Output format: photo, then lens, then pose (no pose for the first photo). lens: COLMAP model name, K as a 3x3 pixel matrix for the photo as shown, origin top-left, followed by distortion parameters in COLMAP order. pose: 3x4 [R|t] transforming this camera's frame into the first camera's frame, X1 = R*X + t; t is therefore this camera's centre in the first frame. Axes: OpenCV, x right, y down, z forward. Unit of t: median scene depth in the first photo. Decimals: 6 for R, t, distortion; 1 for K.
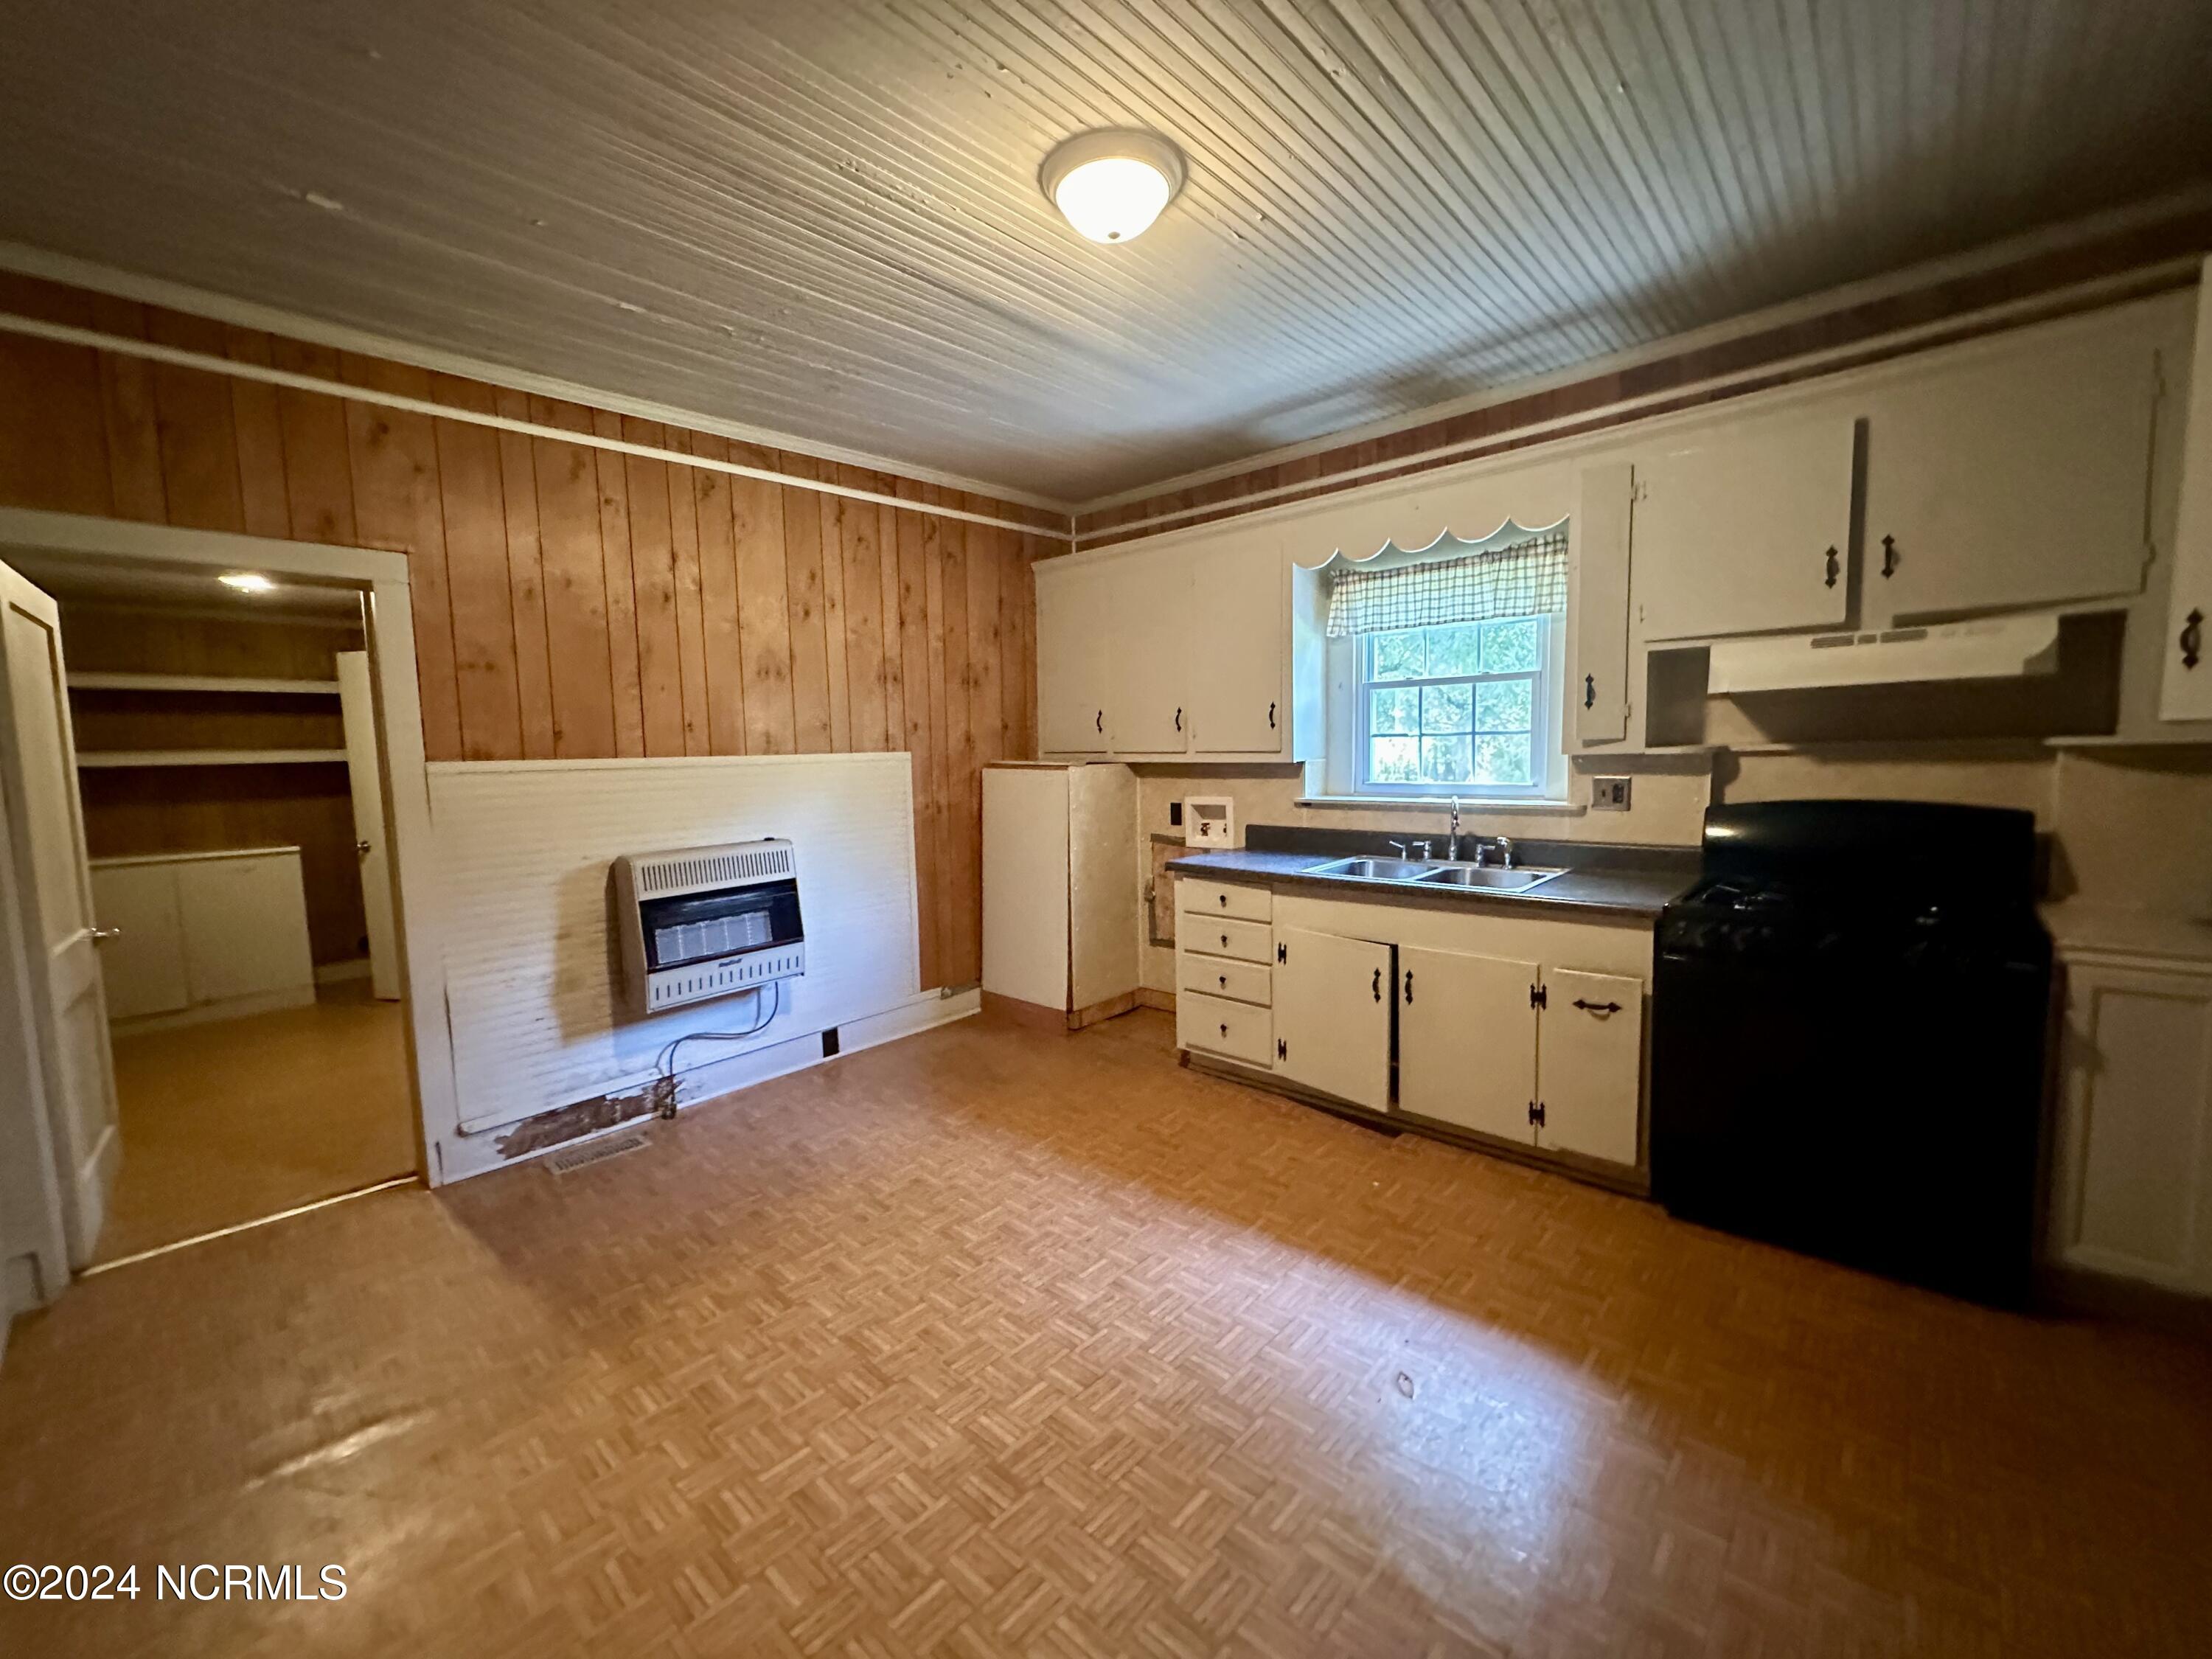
lens RADIAL K [[880.9, 0, 1105.0], [0, 880.9, 830.6], [0, 0, 1]] dist [-0.002218, -0.000021]
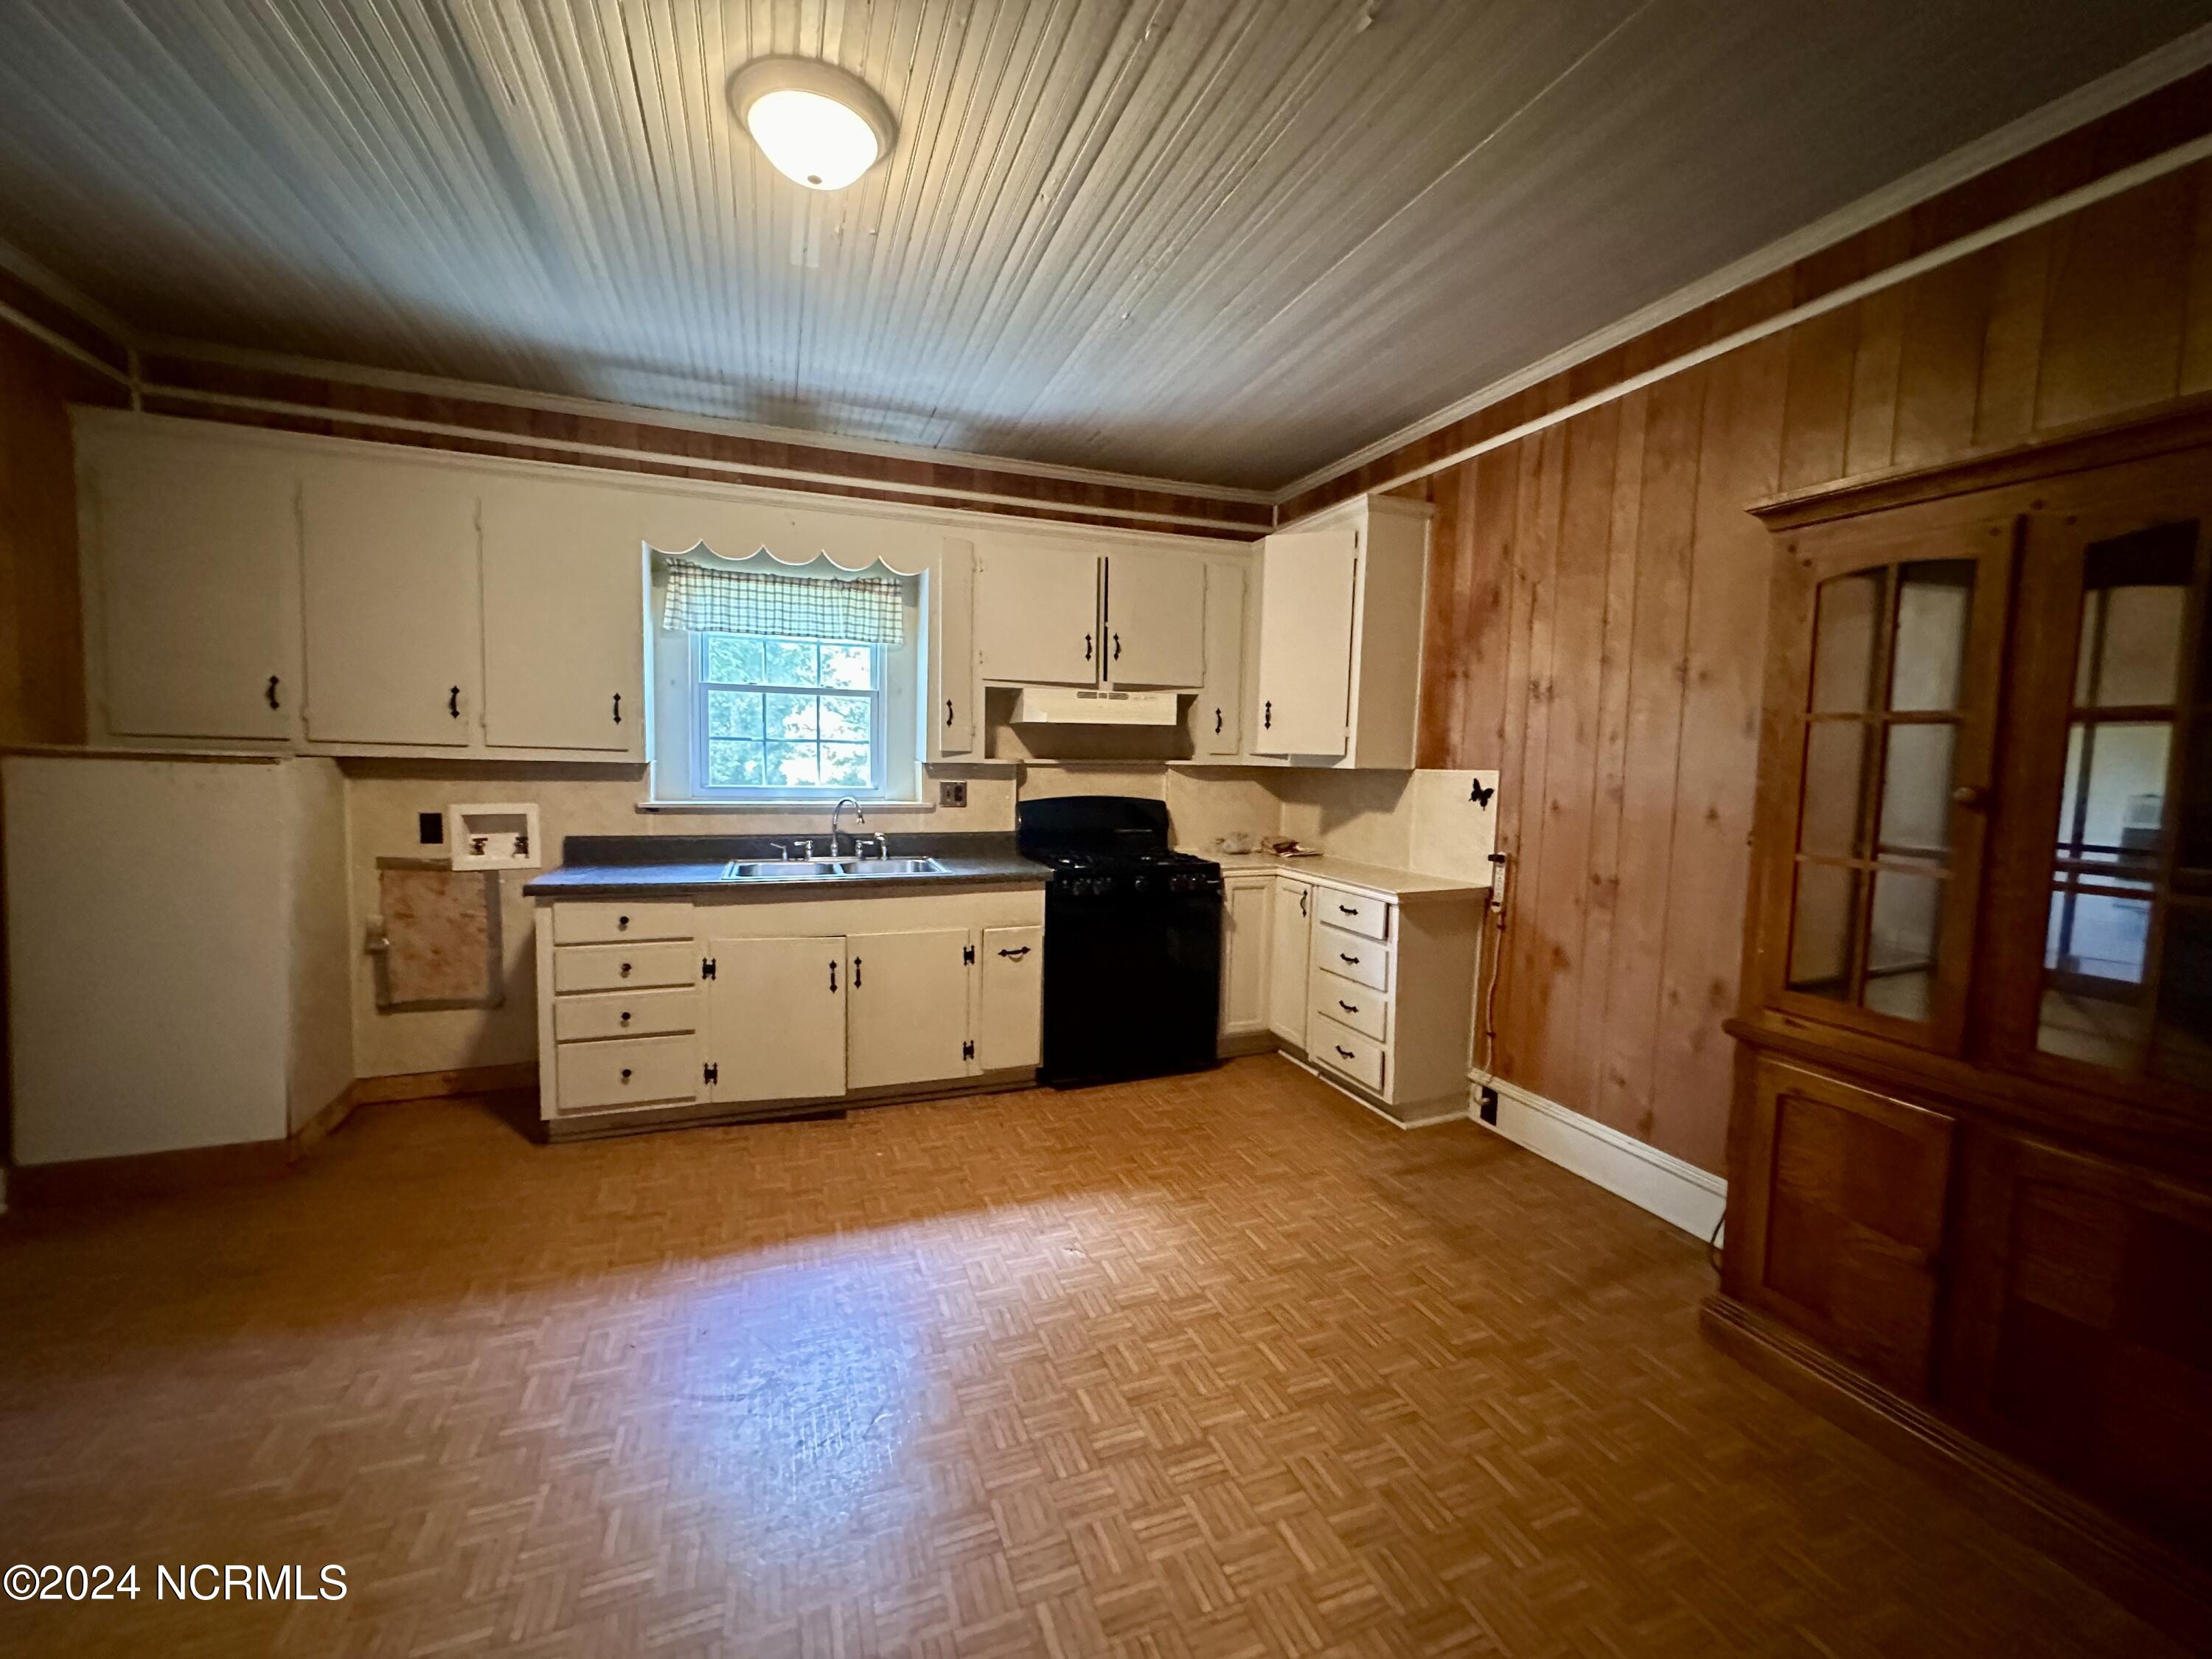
lens RADIAL K [[880.9, 0, 1105.0], [0, 880.9, 830.6], [0, 0, 1]] dist [-0.002218, -0.000021]
pose [[0.449557, -0.037354, 0.892470, -0.425738], [0.054137, 0.998428, 0.014519, 0.003955], [-0.891610, 0.041789, 0.450872, 0.208440]]
